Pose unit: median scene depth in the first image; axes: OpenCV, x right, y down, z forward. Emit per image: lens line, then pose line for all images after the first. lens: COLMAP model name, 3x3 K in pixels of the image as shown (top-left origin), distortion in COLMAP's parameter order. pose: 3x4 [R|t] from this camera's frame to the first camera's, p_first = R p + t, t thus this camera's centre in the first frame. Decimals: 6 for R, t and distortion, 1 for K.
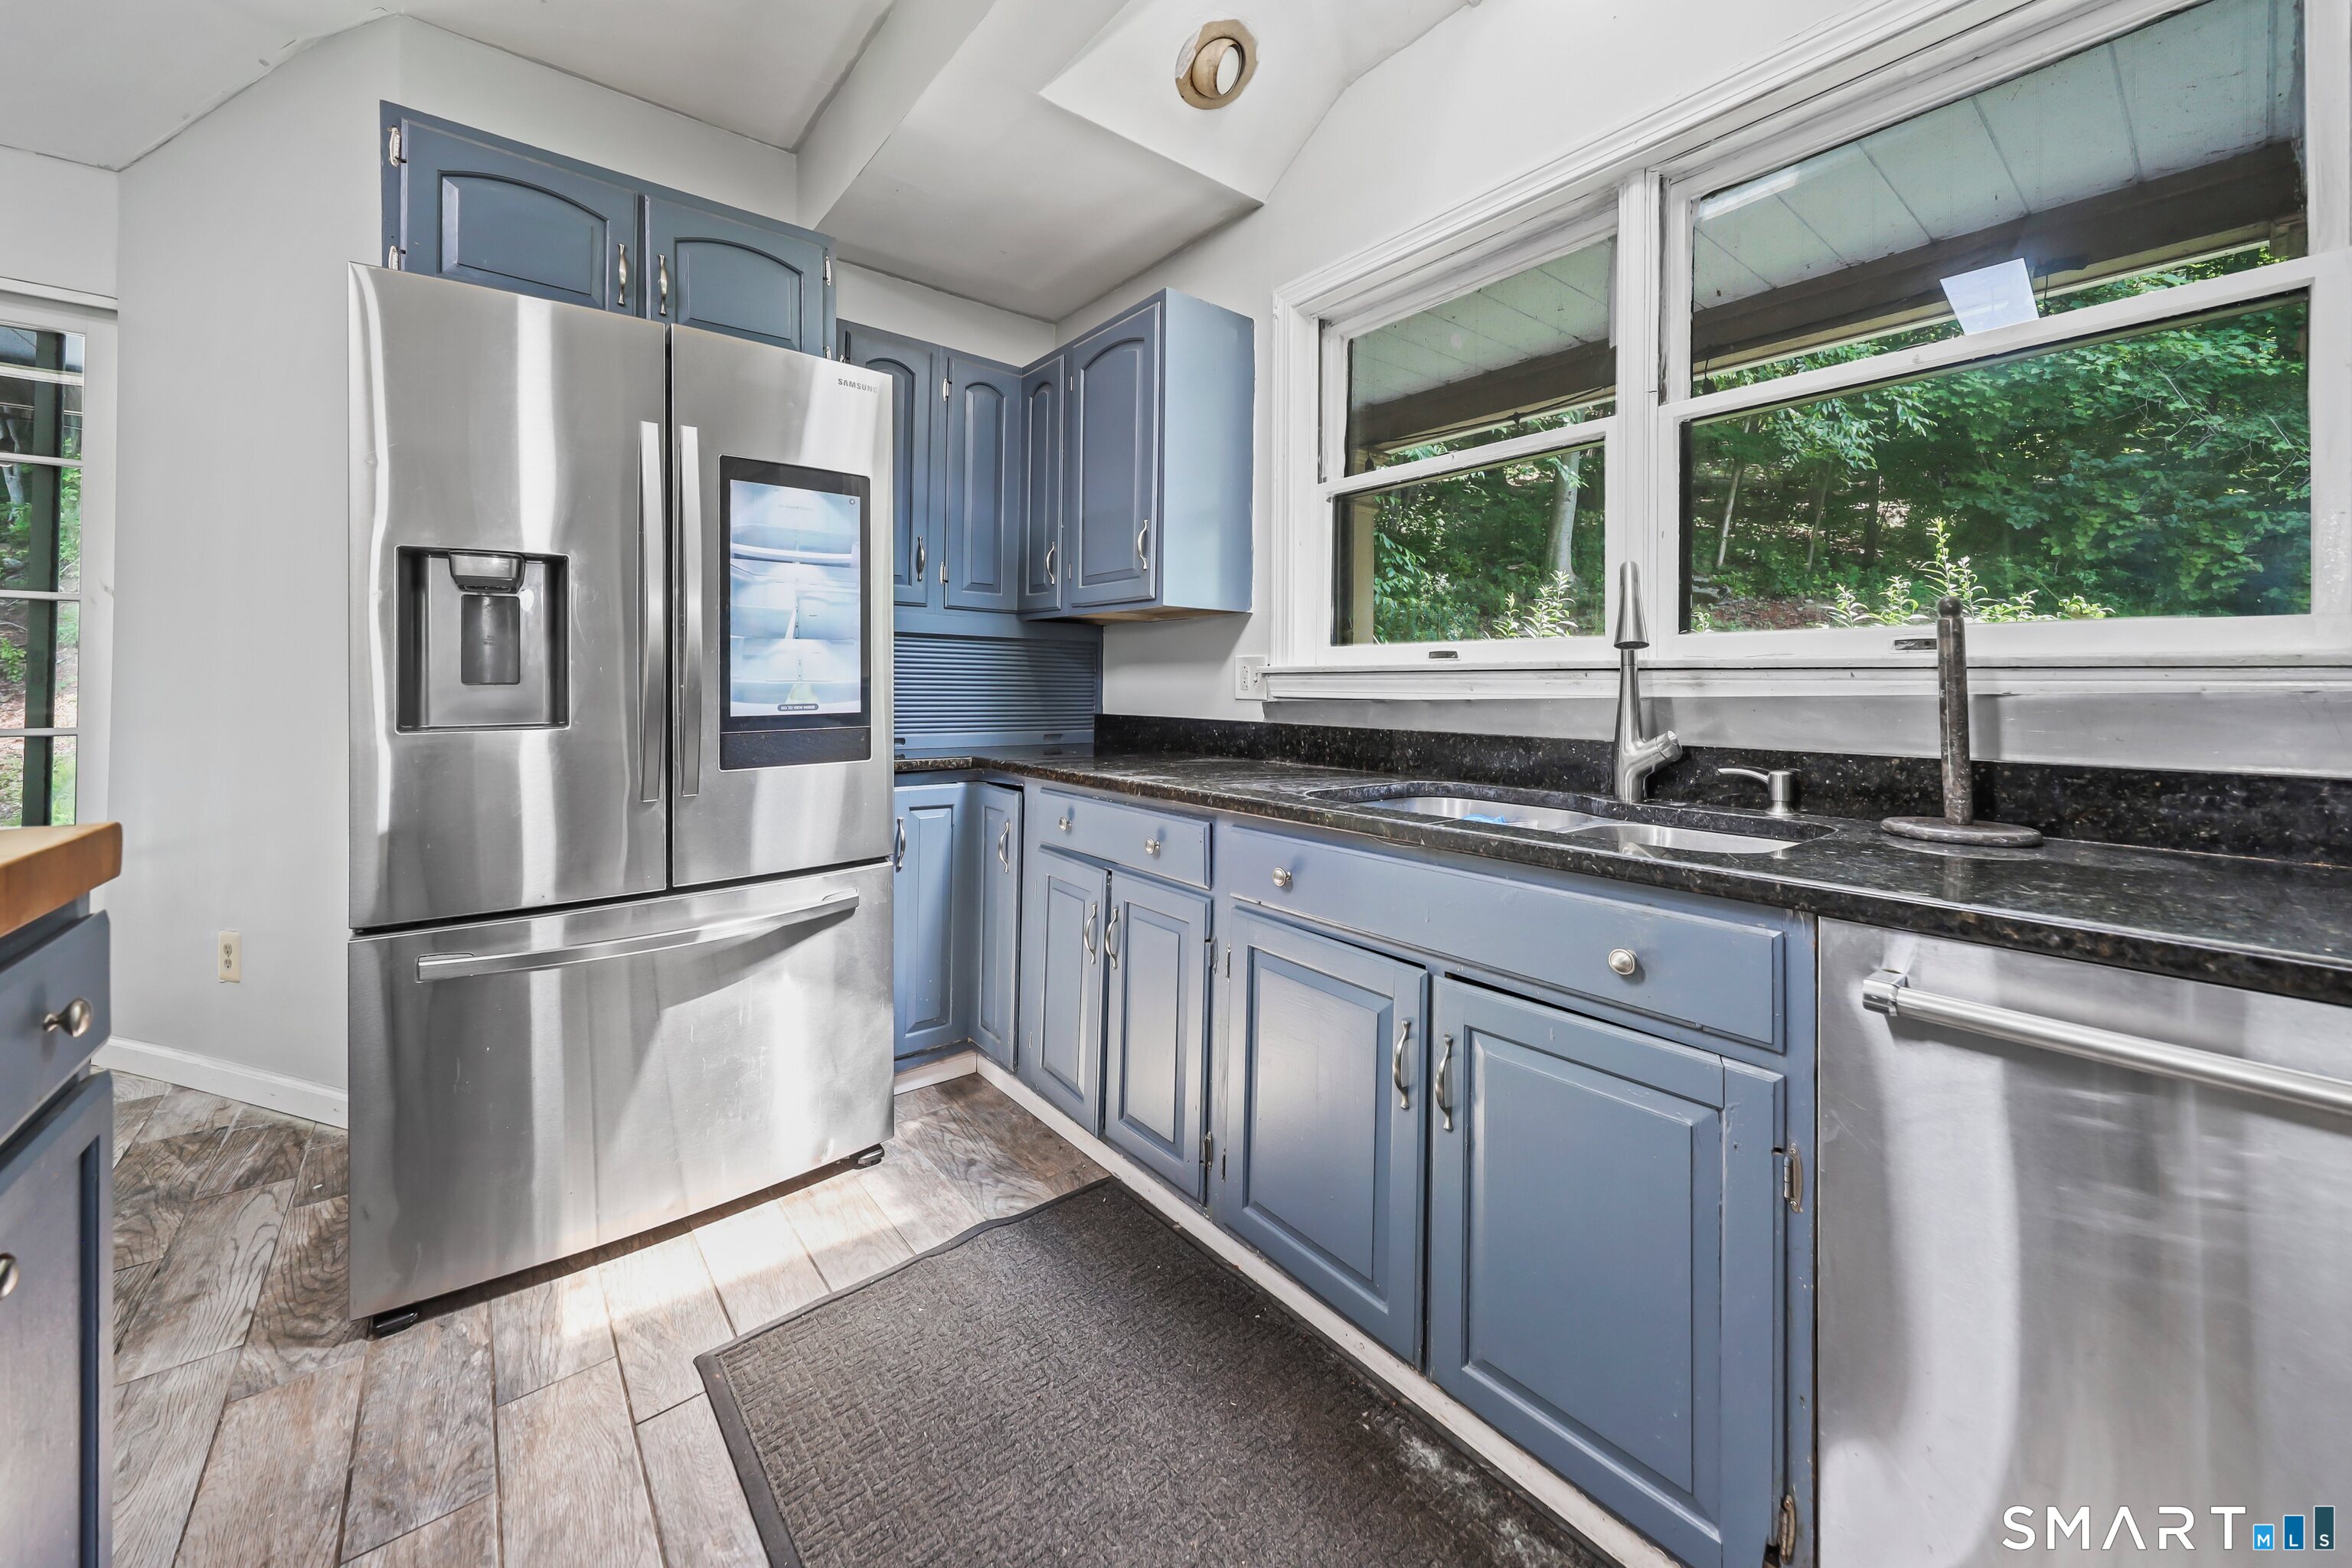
lens RADIAL K [[854.2, 0, 1134.3], [0, 854.2, 676.1], [0, 0, 1]] dist [0.001038, 0.000237]
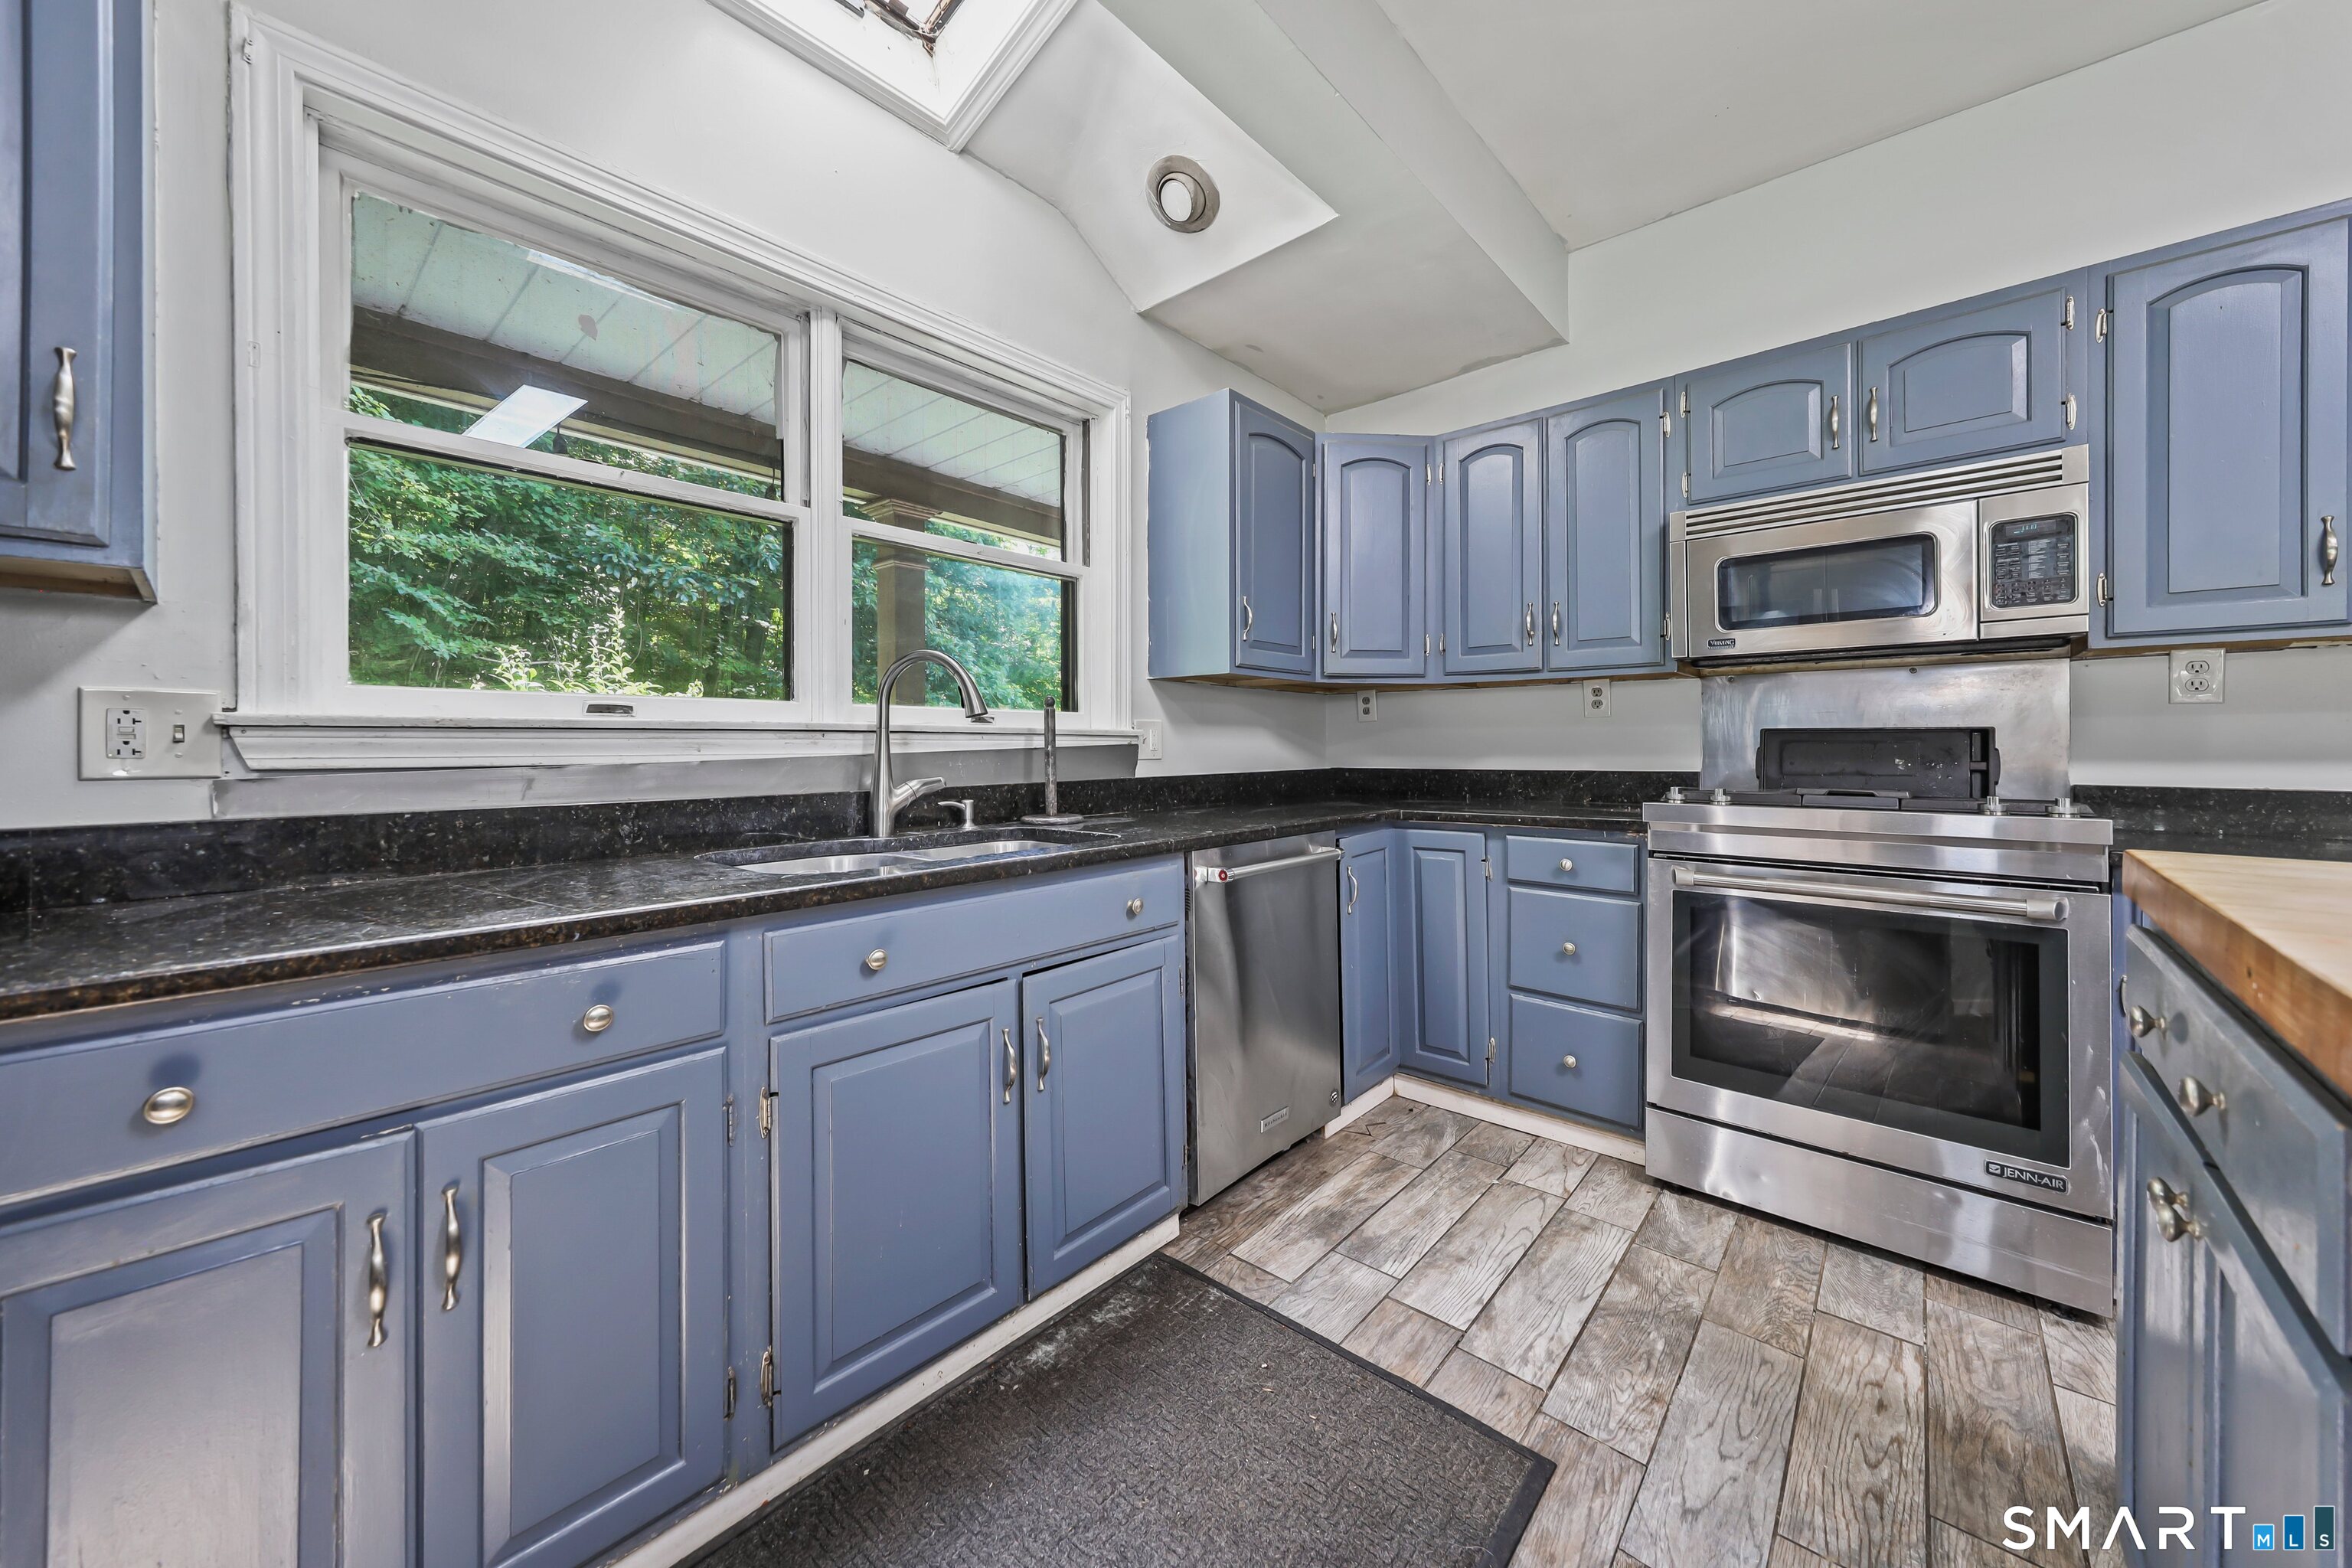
lens RADIAL K [[854.2, 0, 1197.2], [0, 854.2, 748.2], [0, 0, 1]] dist [0.001038, 0.000237]
pose [[-0.197857, -0.003046, 0.980226, -0.649775], [-0.002079, 0.999994, 0.002687, 0.010990], [-0.980229, -0.001506, -0.197863, 0.713152]]
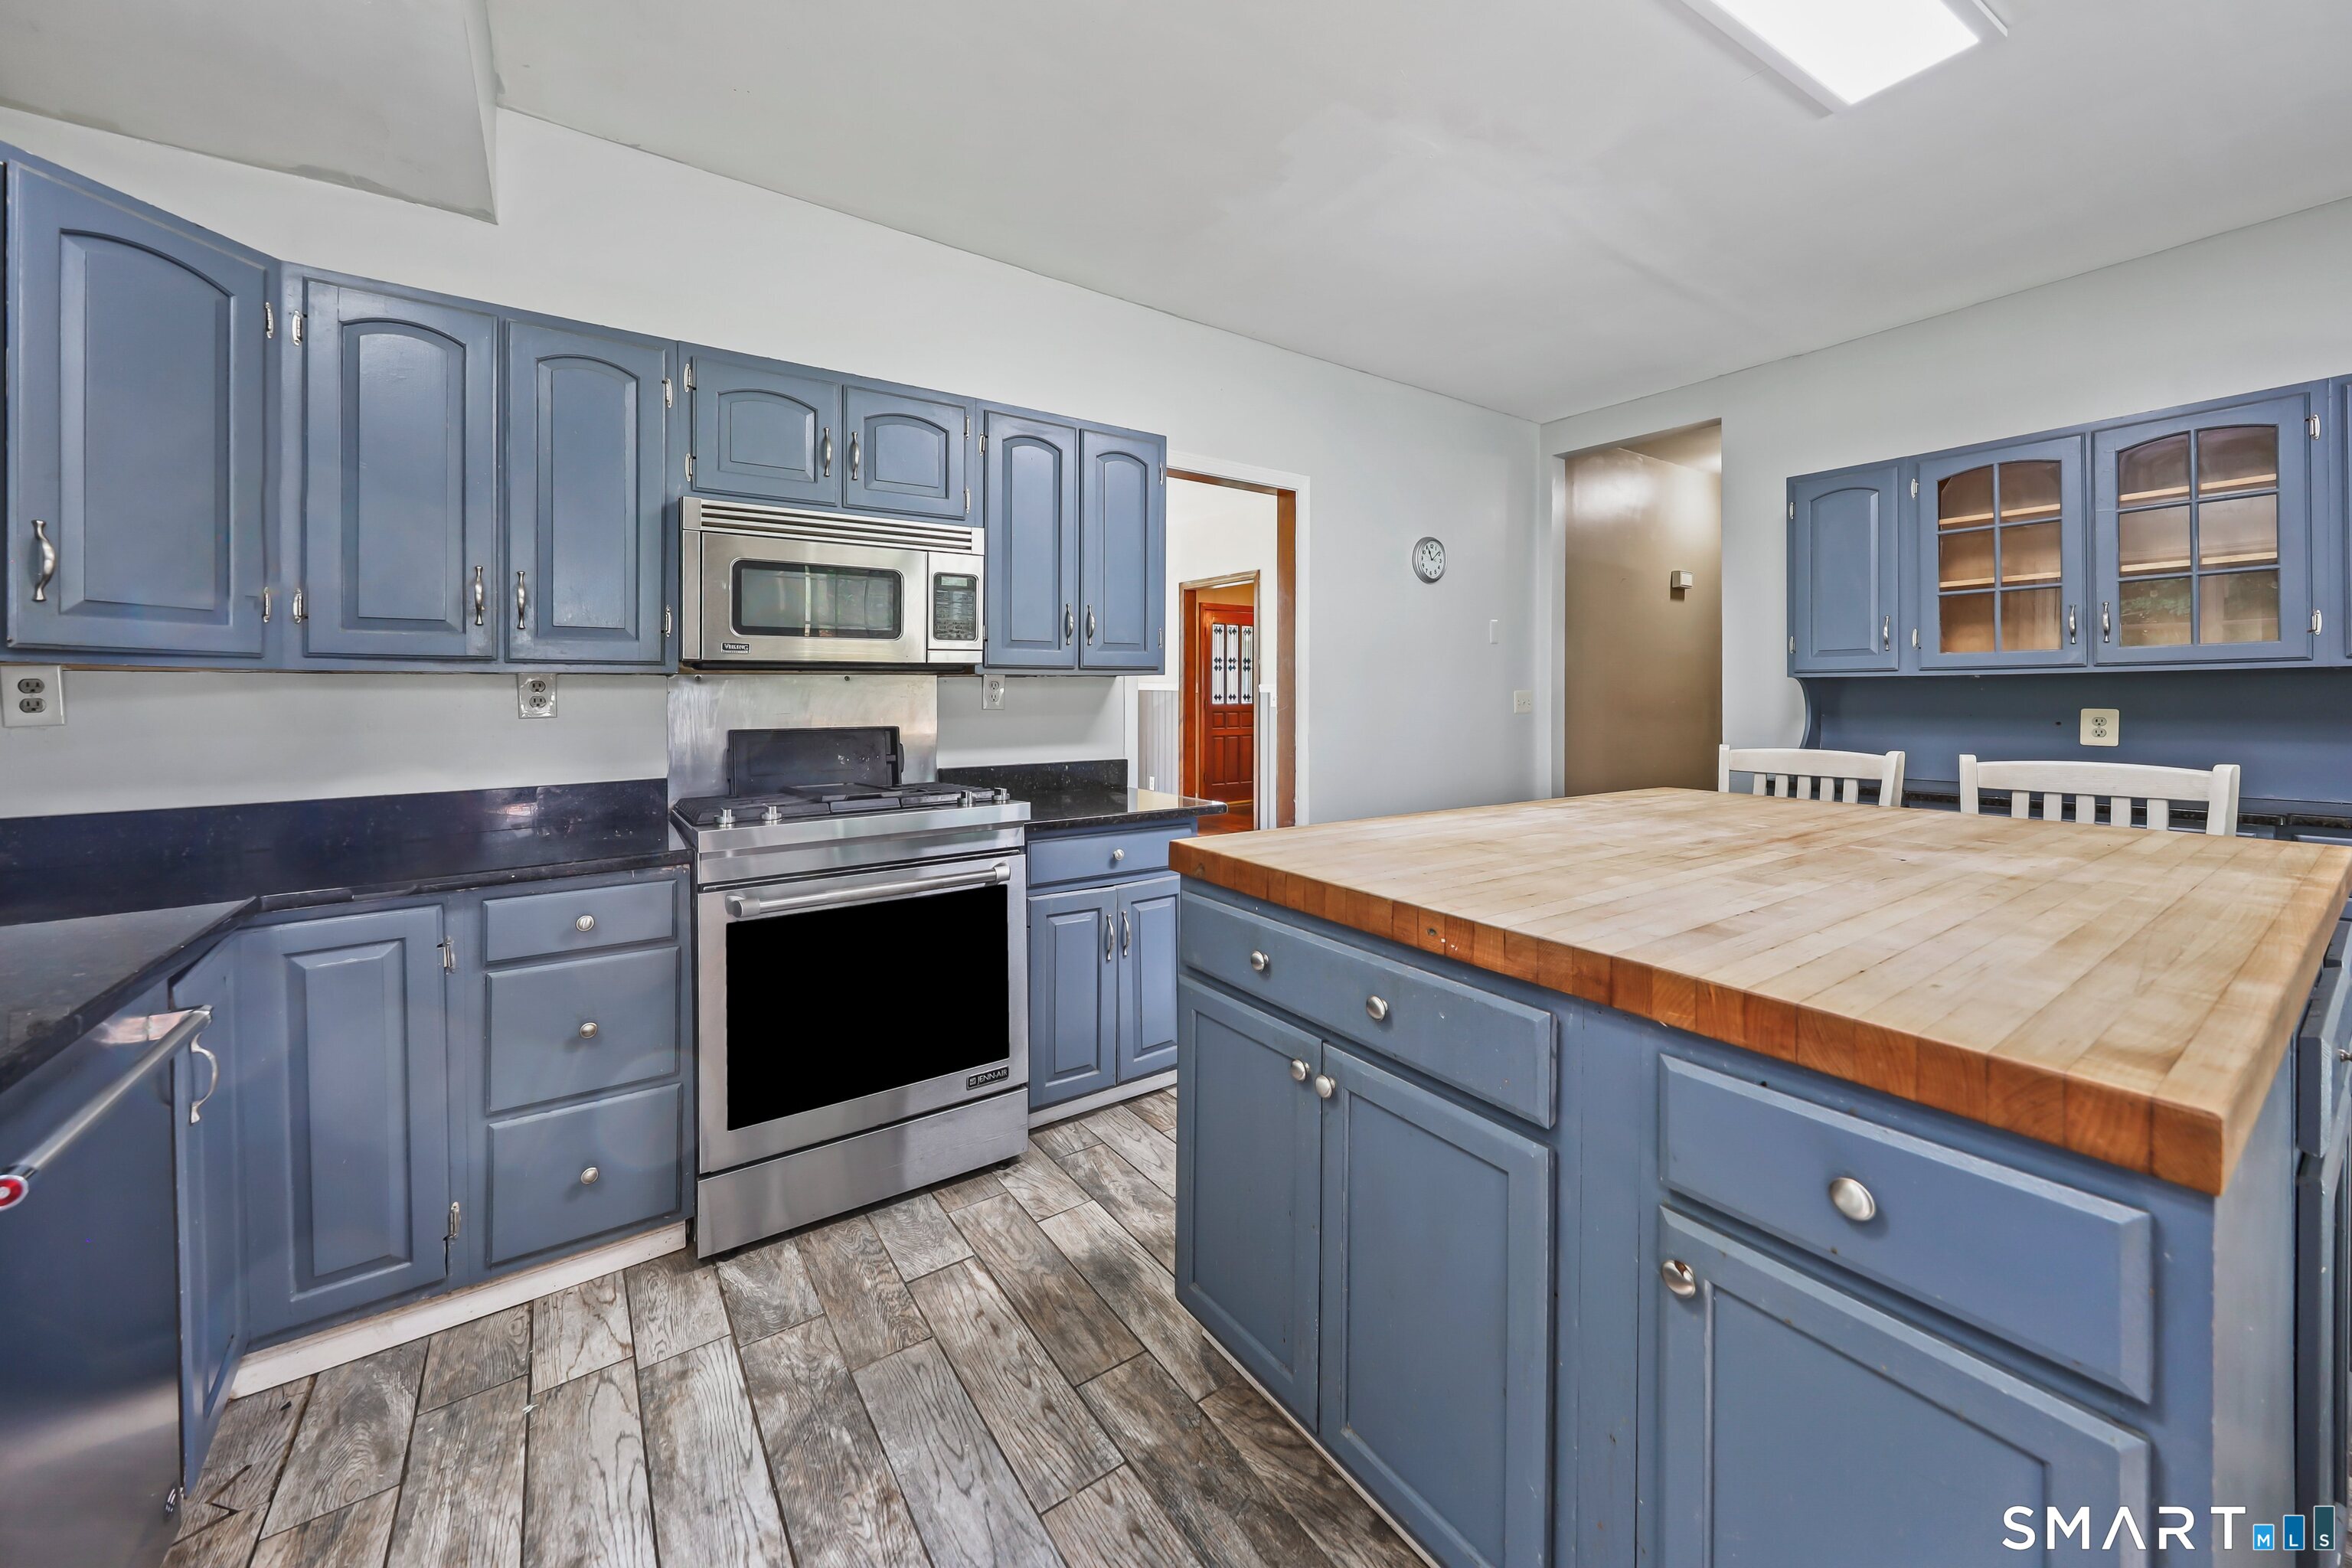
lens RADIAL K [[848.3, 0, 1141.1], [0, 848.3, 695.5], [0, 0, 1]] dist [0.002626, -0.000267]
pose [[-0.997973, 0.001187, 0.063633, -0.210151], [0.001141, 0.999999, -0.000749, -0.072894], [-0.063634, -0.000675, -0.997973, 0.855443]]
